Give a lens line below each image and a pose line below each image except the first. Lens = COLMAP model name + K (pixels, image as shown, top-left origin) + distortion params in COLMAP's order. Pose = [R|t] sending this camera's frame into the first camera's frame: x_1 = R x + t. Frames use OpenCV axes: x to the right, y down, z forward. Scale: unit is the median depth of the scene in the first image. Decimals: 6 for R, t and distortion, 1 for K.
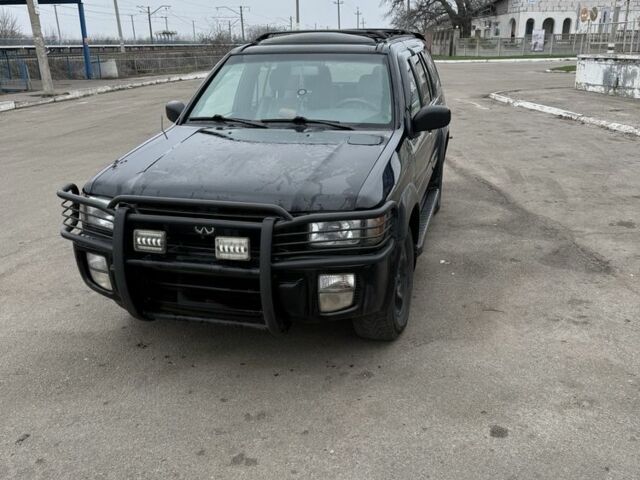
lens RADIAL K [[610.2, 0, 321.5], [0, 610.2, 240.2], [0, 0, 1]] dist [0.026569, 0.000000]
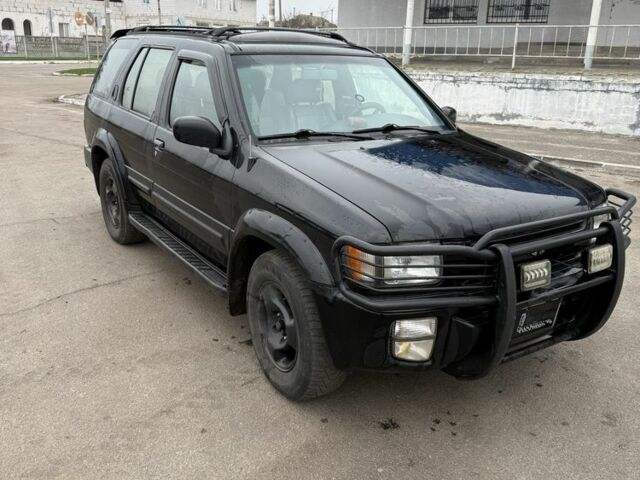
lens RADIAL K [[610.2, 0, 318.5], [0, 610.2, 242.1], [0, 0, 1]] dist [0.026569, 0.000000]
pose [[0.660984, -0.202885, 0.722453, -0.802303], [0.204699, 0.974993, 0.086523, -0.131027], [-0.721941, 0.090695, 0.685985, 0.467459]]
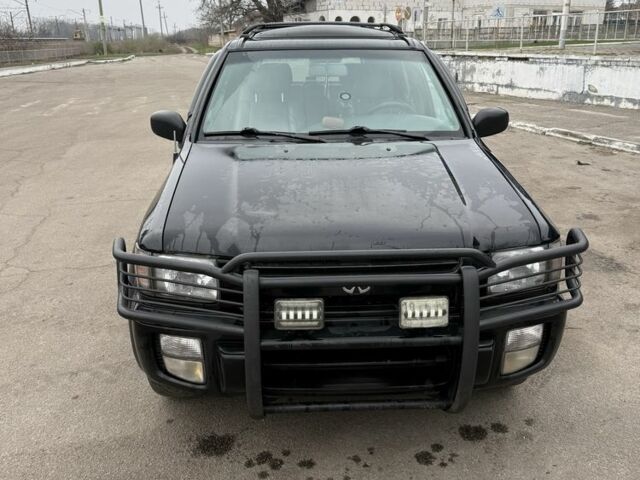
lens RADIAL K [[610.2, 0, 319.6], [0, 610.2, 235.7], [0, 0, 1]] dist [0.026569, 0.000000]
pose [[0.952107, -0.089564, 0.292353, -0.339271], [0.089751, 0.995882, 0.012802, -0.071337], [-0.292296, 0.014051, 0.956225, 0.232572]]
